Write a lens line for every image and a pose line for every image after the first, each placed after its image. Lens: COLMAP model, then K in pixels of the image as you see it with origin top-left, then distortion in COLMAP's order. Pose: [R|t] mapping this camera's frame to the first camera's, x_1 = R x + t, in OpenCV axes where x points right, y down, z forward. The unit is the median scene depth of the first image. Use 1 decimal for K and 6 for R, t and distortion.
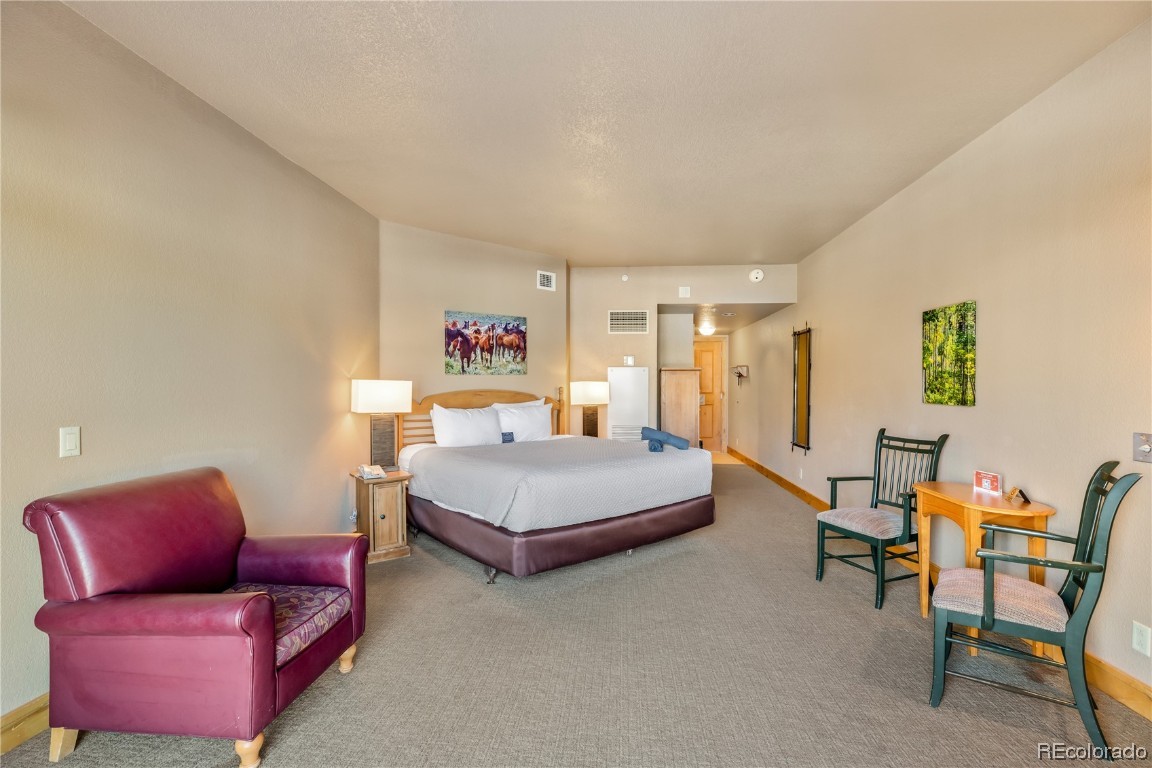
lens RADIAL K [[518.2, 0, 565.4], [0, 518.2, 387.6], [0, 0, 1]] dist [0.004141, -0.000595]
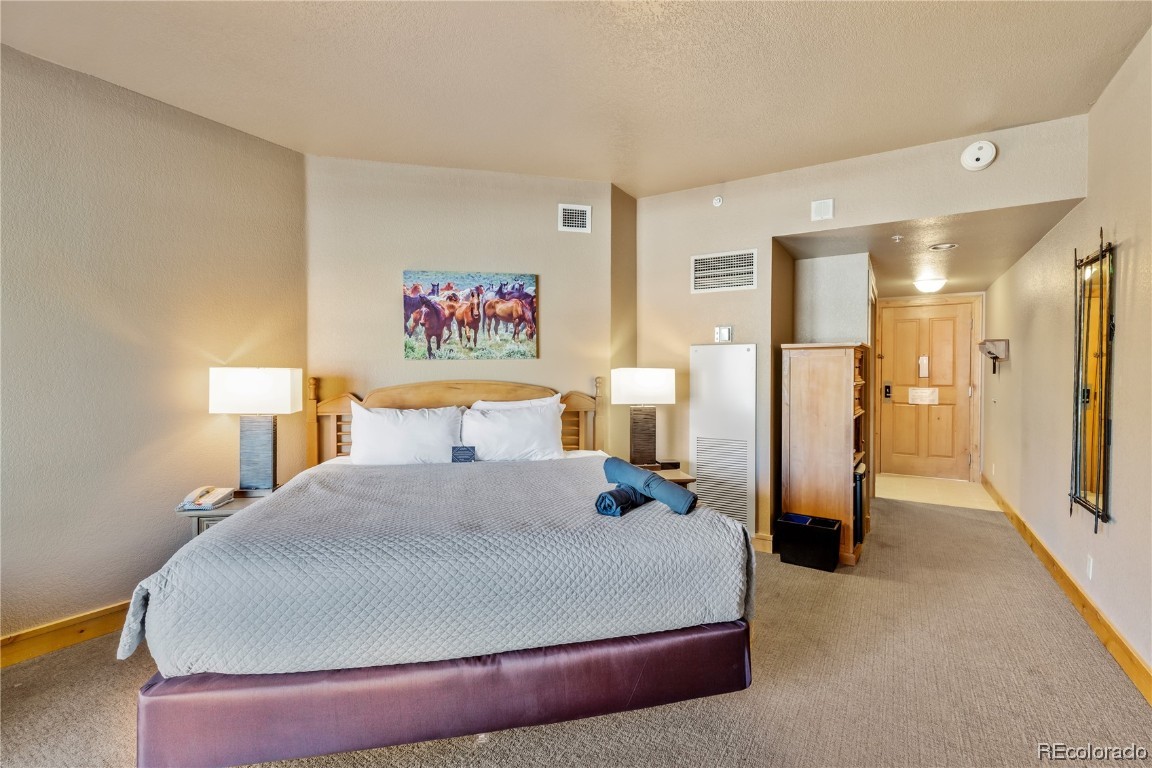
lens RADIAL K [[518.2, 0, 563.7], [0, 518.2, 380.5], [0, 0, 1]] dist [0.004141, -0.000595]
pose [[0.893691, 0.005525, -0.448649, 0.268819], [-0.001258, 0.999951, 0.009809, -0.003264], [0.448681, -0.008202, 0.893654, 0.419851]]
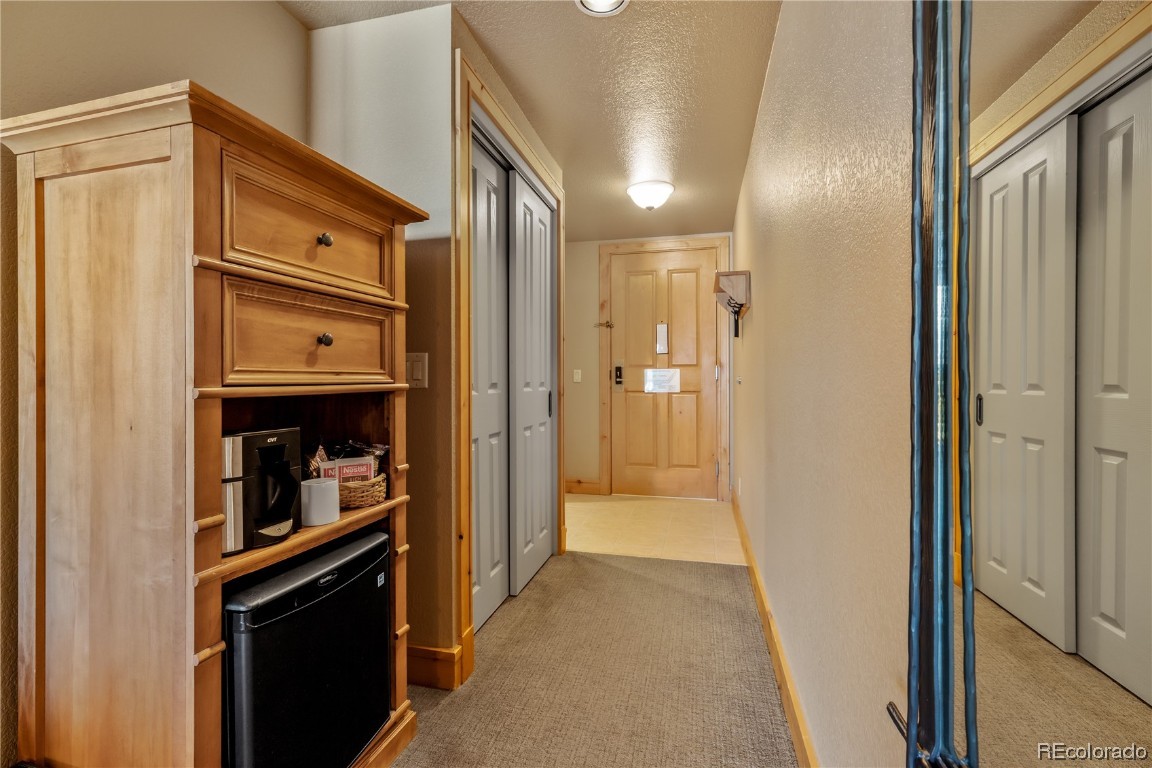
lens RADIAL K [[518.2, 0, 574.9], [0, 518.2, 386.3], [0, 0, 1]] dist [0.004141, -0.000595]
pose [[0.991104, -0.005513, -0.132975, 0.444446], [0.006258, 0.999967, 0.005186, 0.046743], [0.132942, -0.005972, 0.991106, 1.016798]]
